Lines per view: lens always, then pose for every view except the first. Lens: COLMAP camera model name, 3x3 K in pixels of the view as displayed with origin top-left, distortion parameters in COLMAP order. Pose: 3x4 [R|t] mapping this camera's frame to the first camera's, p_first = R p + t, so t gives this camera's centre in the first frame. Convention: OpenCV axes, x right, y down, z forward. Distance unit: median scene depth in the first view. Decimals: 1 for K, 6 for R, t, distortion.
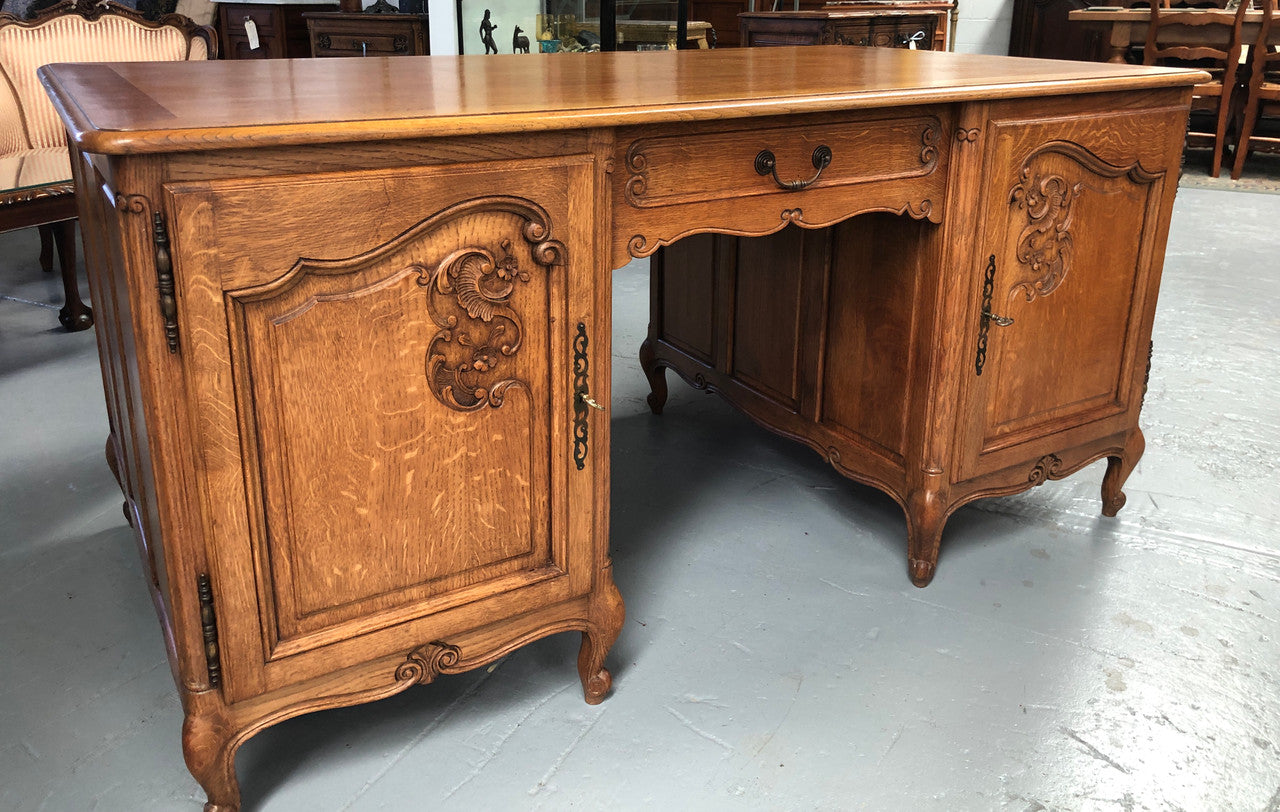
lens RADIAL K [[1083.5, 0, 637.9], [0, 1083.5, 321.7], [0, 0, 1]] dist [0.024551, -0.029766]
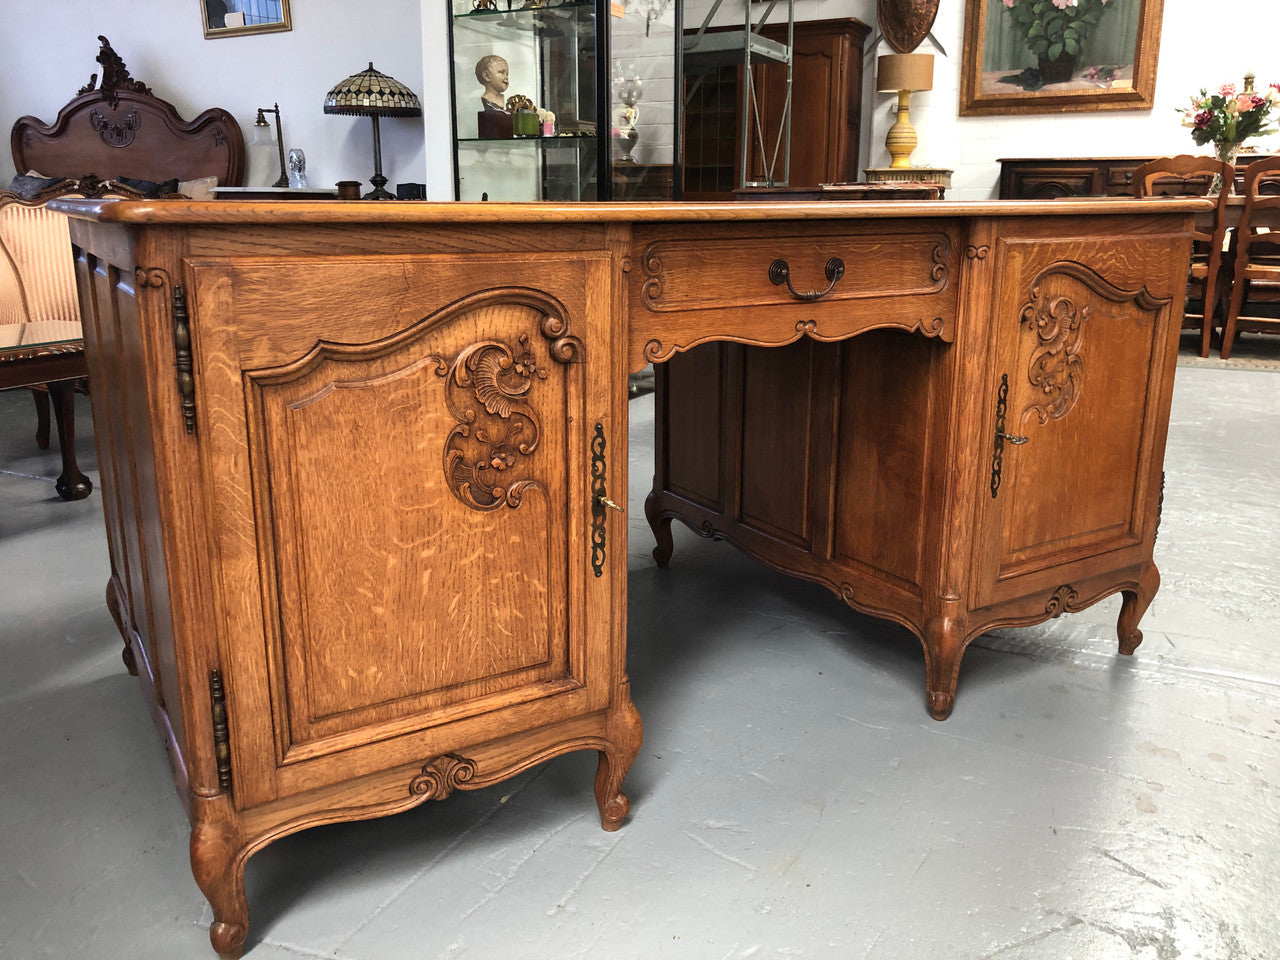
lens RADIAL K [[1081.5, 0, 636.8], [0, 1081.5, 465.9], [0, 0, 1]] dist [0.027285, -0.033189]
pose [[0.999912, -0.010051, 0.008645, -0.025718], [0.010570, 0.998010, -0.062166, 0.098038], [-0.008002, 0.062252, 0.998028, 0.015782]]
